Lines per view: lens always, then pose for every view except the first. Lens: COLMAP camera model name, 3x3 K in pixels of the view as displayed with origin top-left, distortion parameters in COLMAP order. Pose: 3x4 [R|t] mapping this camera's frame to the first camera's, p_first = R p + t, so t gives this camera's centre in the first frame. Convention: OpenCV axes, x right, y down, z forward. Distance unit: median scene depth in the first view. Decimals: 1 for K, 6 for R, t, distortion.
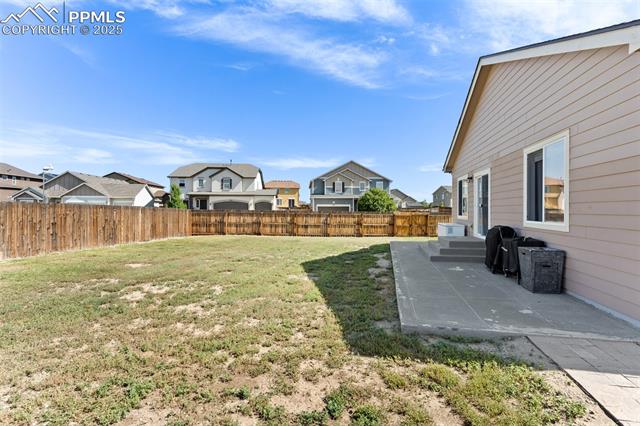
lens RADIAL K [[308.3, 0, 320.1], [0, 308.3, 209.7], [0, 0, 1]] dist [0.004119, -0.001515]
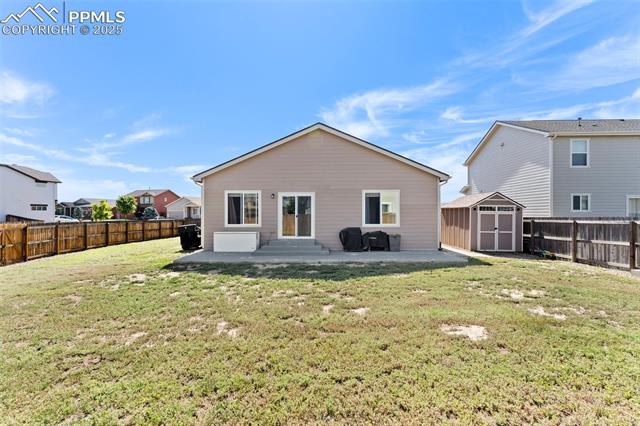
lens RADIAL K [[308.3, 0, 325.6], [0, 308.3, 213.5], [0, 0, 1]] dist [0.004119, -0.001515]
pose [[-0.182051, -0.003308, 0.983284, -0.416998], [0.002822, 0.999988, 0.003886, -0.014197], [-0.983285, 0.003482, -0.182039, 0.498971]]
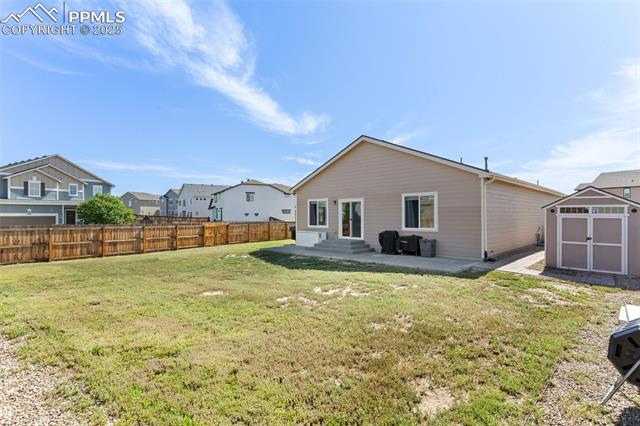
lens RADIAL K [[325.0, 0, 319.2], [0, 325.0, 216.9], [0, 0, 1]] dist [0.013473, -0.000284]
pose [[0.547411, -0.008570, 0.836820, -0.463262], [0.007882, 0.999956, 0.005085, -0.016435], [-0.836827, 0.003813, 0.547454, 0.078599]]
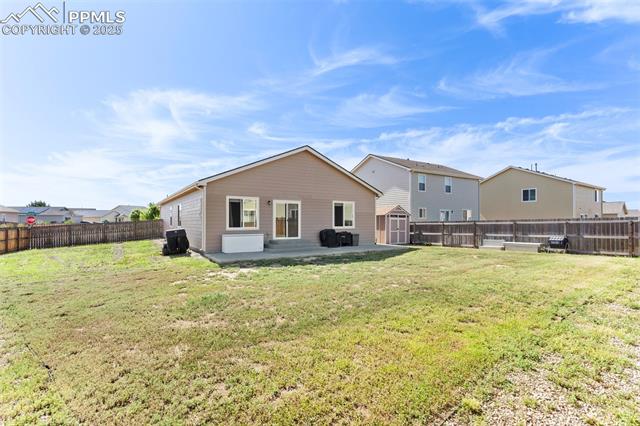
lens RADIAL K [[308.3, 0, 323.9], [0, 308.3, 211.9], [0, 0, 1]] dist [0.004119, -0.001515]
pose [[-0.705573, 0.020065, 0.708353, -0.380650], [-0.000557, 0.999583, -0.028869, -0.004954], [-0.708637, -0.020764, -0.705267, 0.920624]]
